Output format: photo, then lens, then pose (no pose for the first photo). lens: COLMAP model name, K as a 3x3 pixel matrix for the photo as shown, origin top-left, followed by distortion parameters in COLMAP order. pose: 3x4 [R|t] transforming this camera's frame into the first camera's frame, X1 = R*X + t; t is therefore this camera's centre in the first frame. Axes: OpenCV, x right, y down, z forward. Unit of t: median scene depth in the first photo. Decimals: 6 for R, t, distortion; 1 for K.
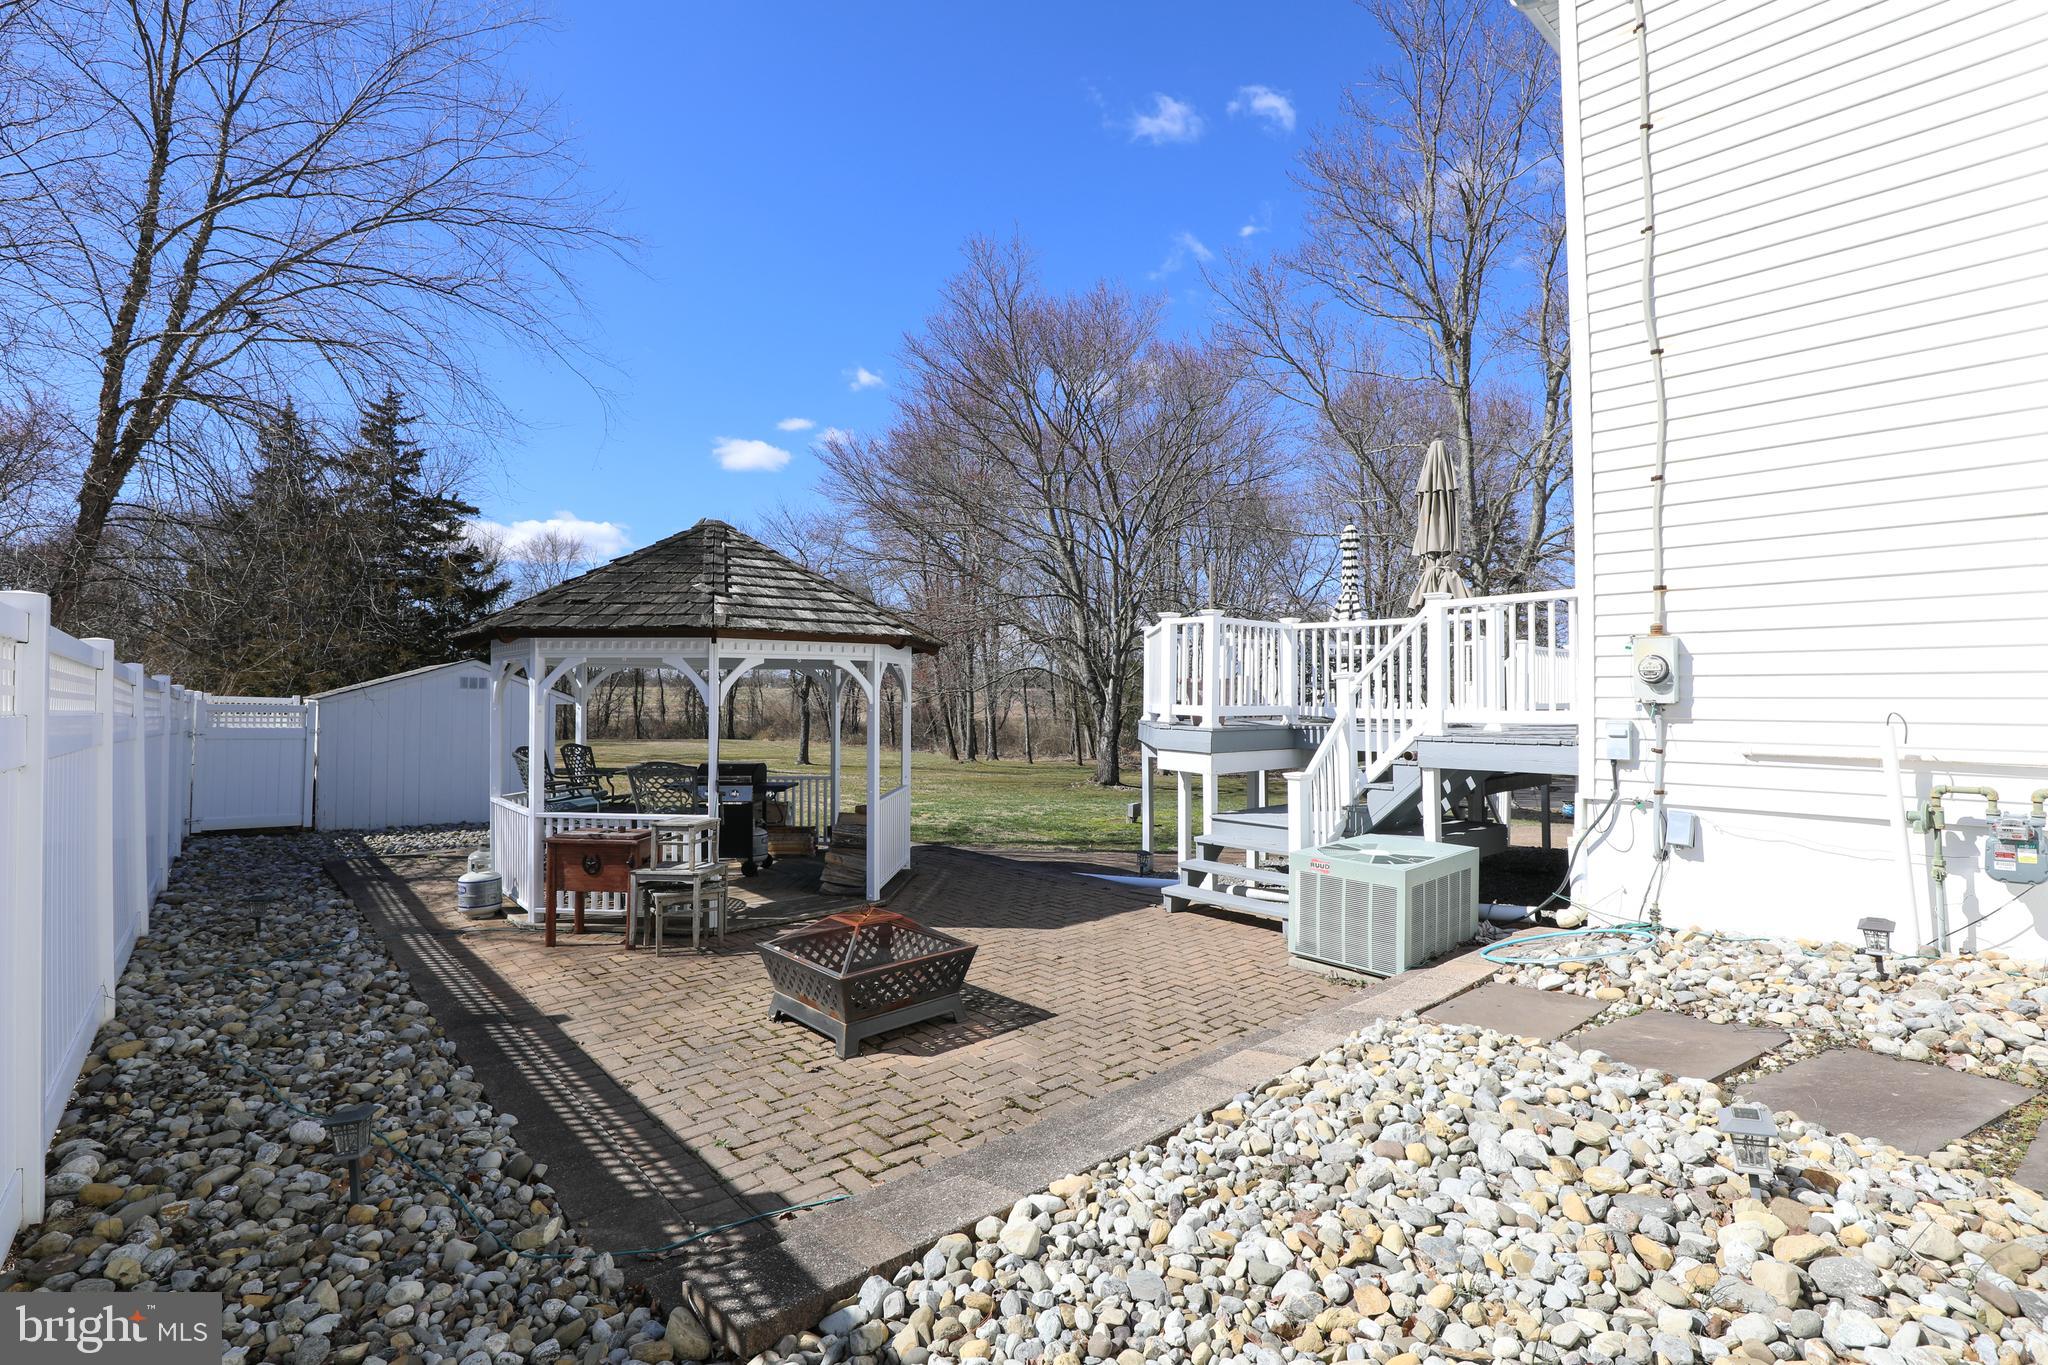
lens RADIAL K [[970.0, 0, 1033.2], [0, 970.0, 681.9], [0, 0, 1]] dist [-0.023512, -0.000088]
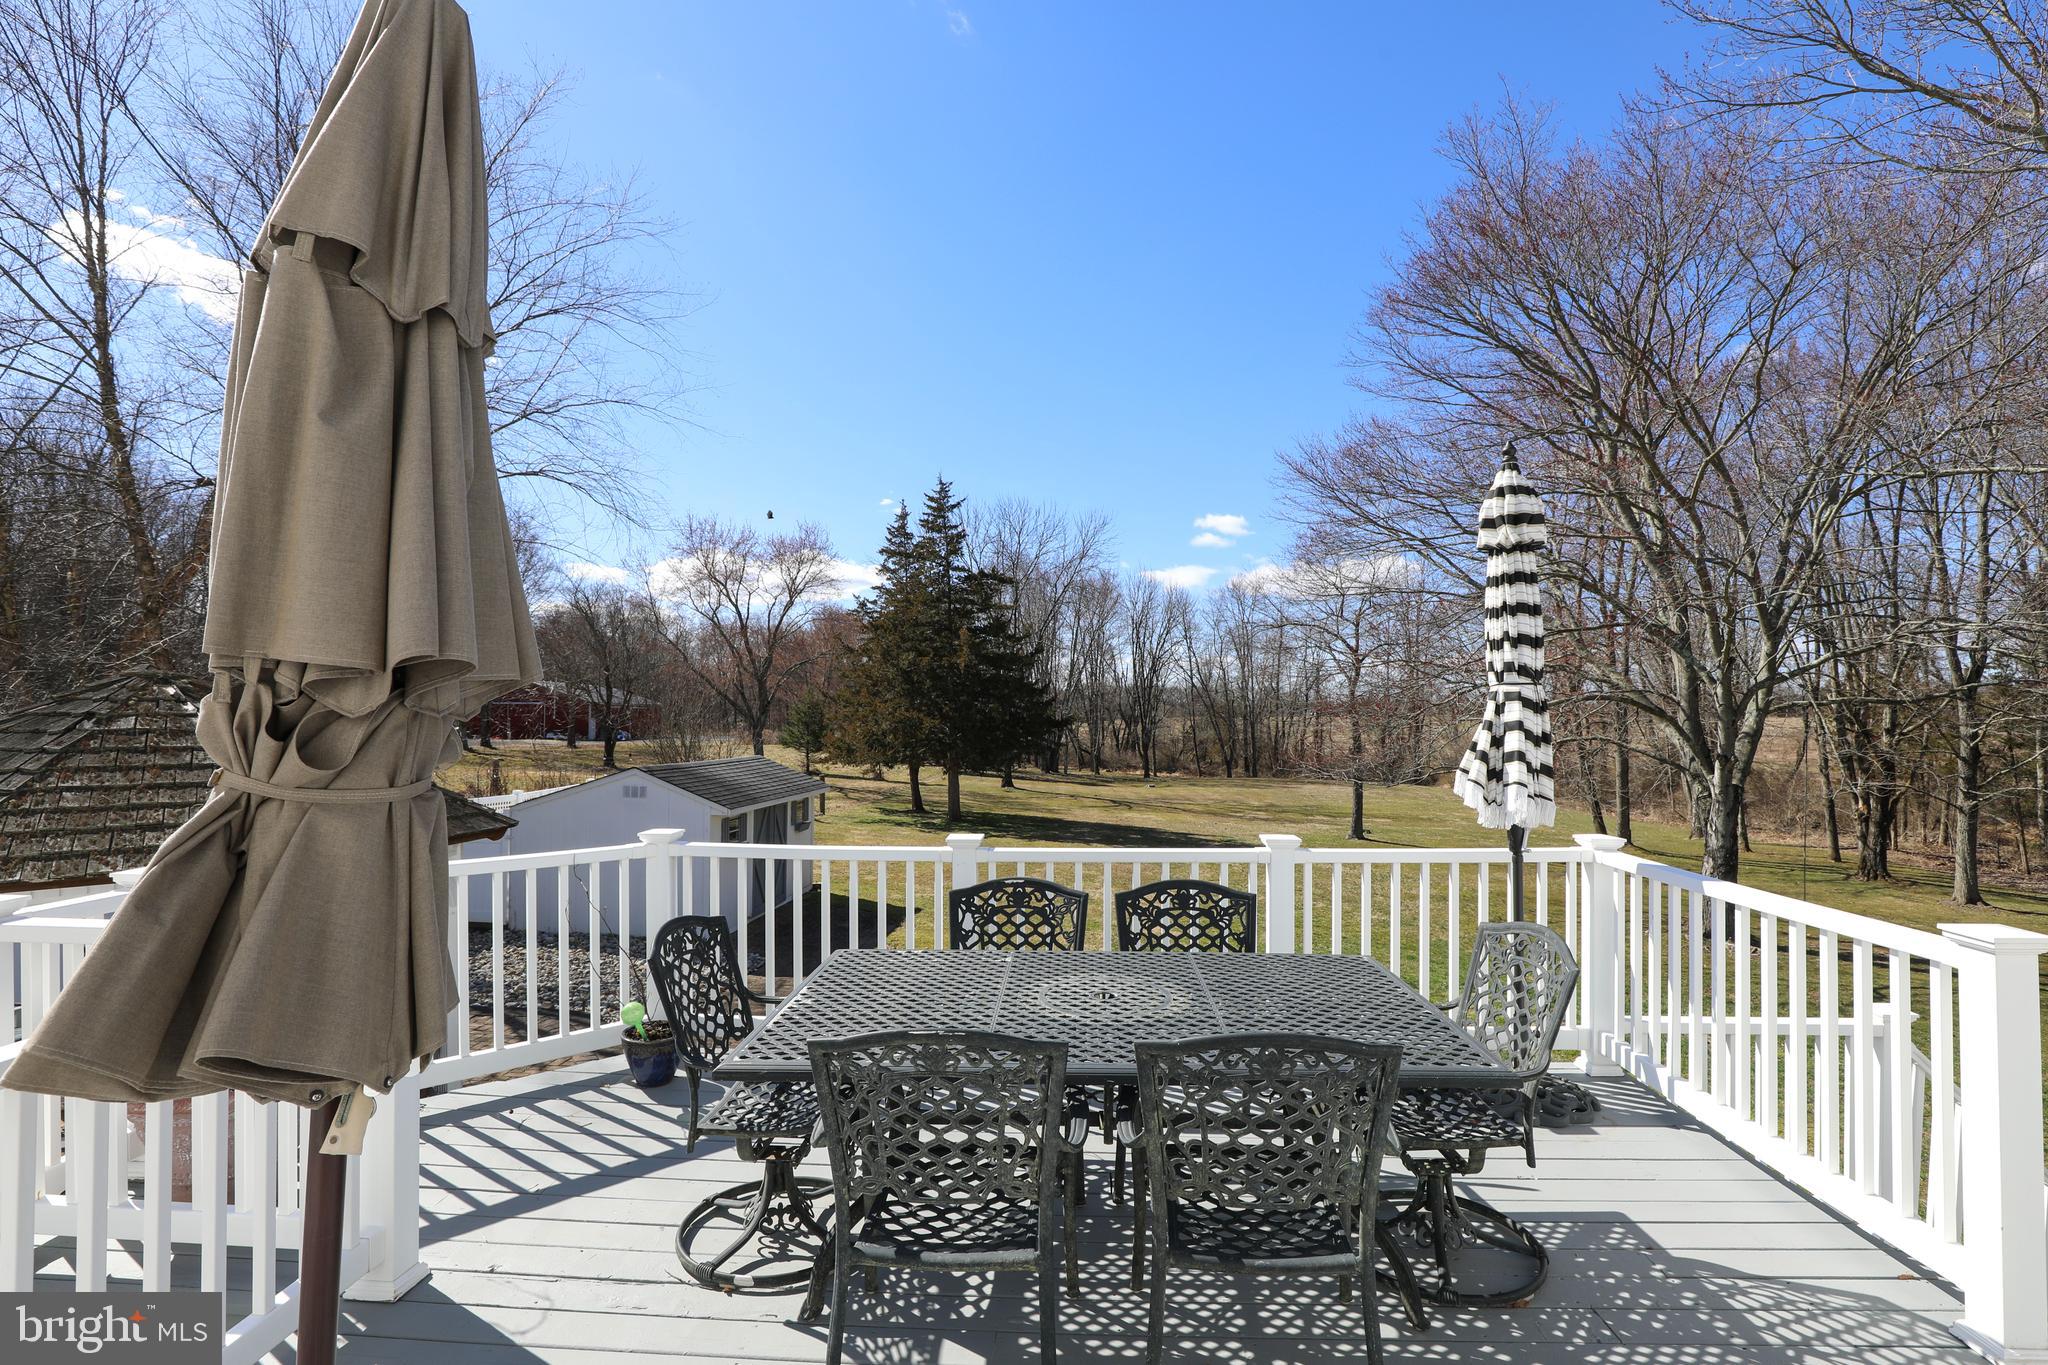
lens RADIAL K [[950.4, 0, 1026.5], [0, 950.4, 686.6], [0, 0, 1]] dist [-0.028304, 0.000488]
pose [[0.704989, -0.023600, -0.708826, 0.254032], [0.009406, 0.999669, -0.023928, -0.052535], [0.709156, 0.010202, 0.704978, 0.404528]]
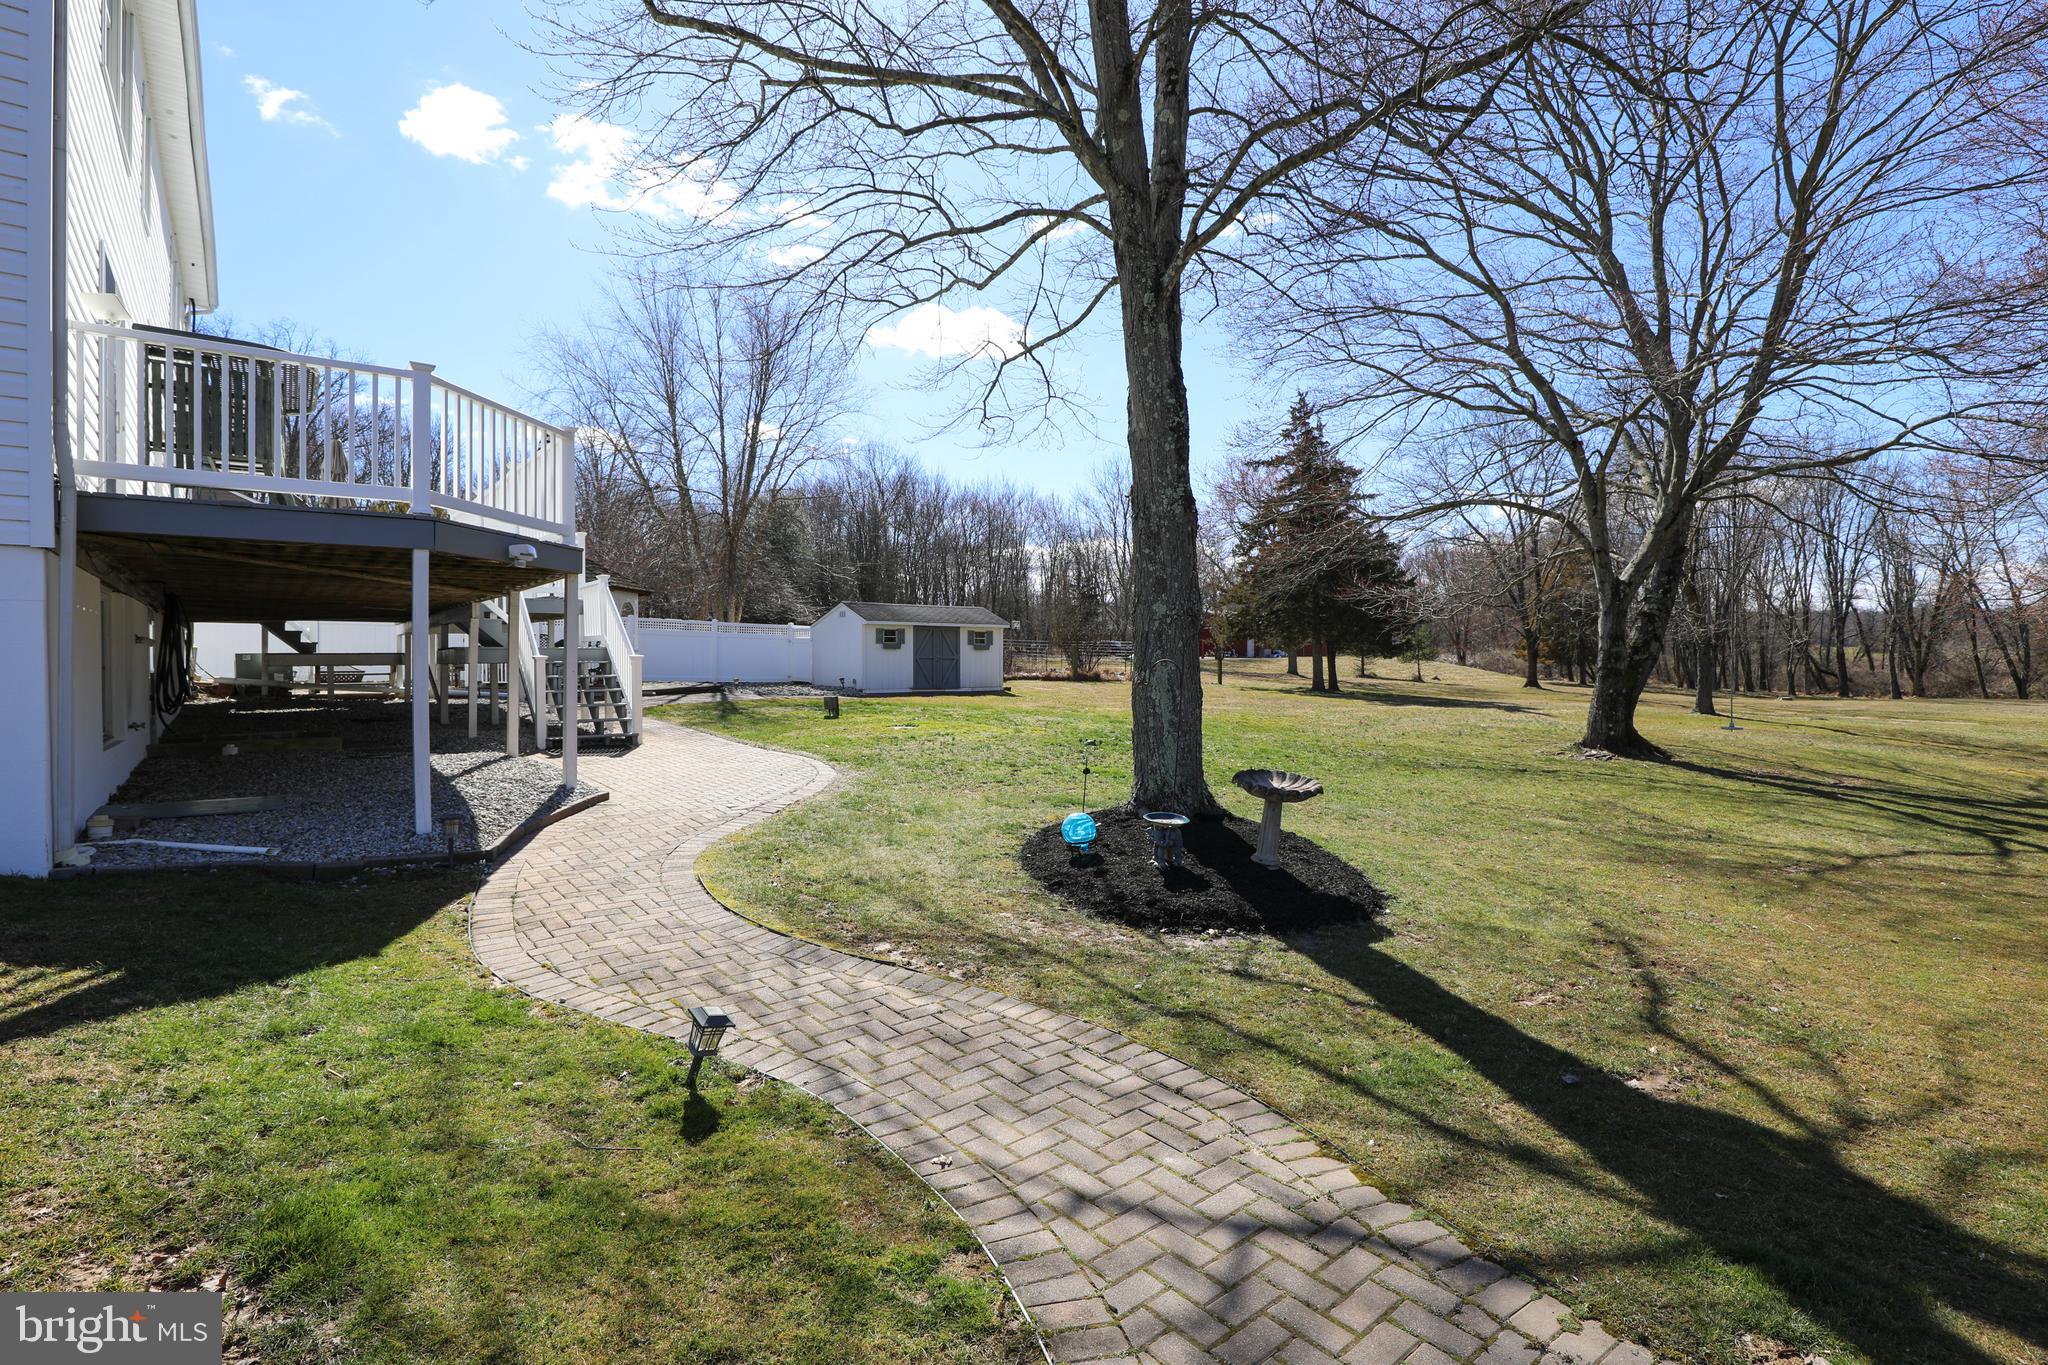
lens RADIAL K [[944.2, 0, 1028.1], [0, 944.2, 672.7], [0, 0, 1]] dist [-0.029467, 0.000058]
pose [[-0.039782, 0.002204, -0.999206, 0.837832], [0.021390, 0.999770, 0.001353, 0.079353], [0.998979, -0.021319, -0.039820, 0.953342]]
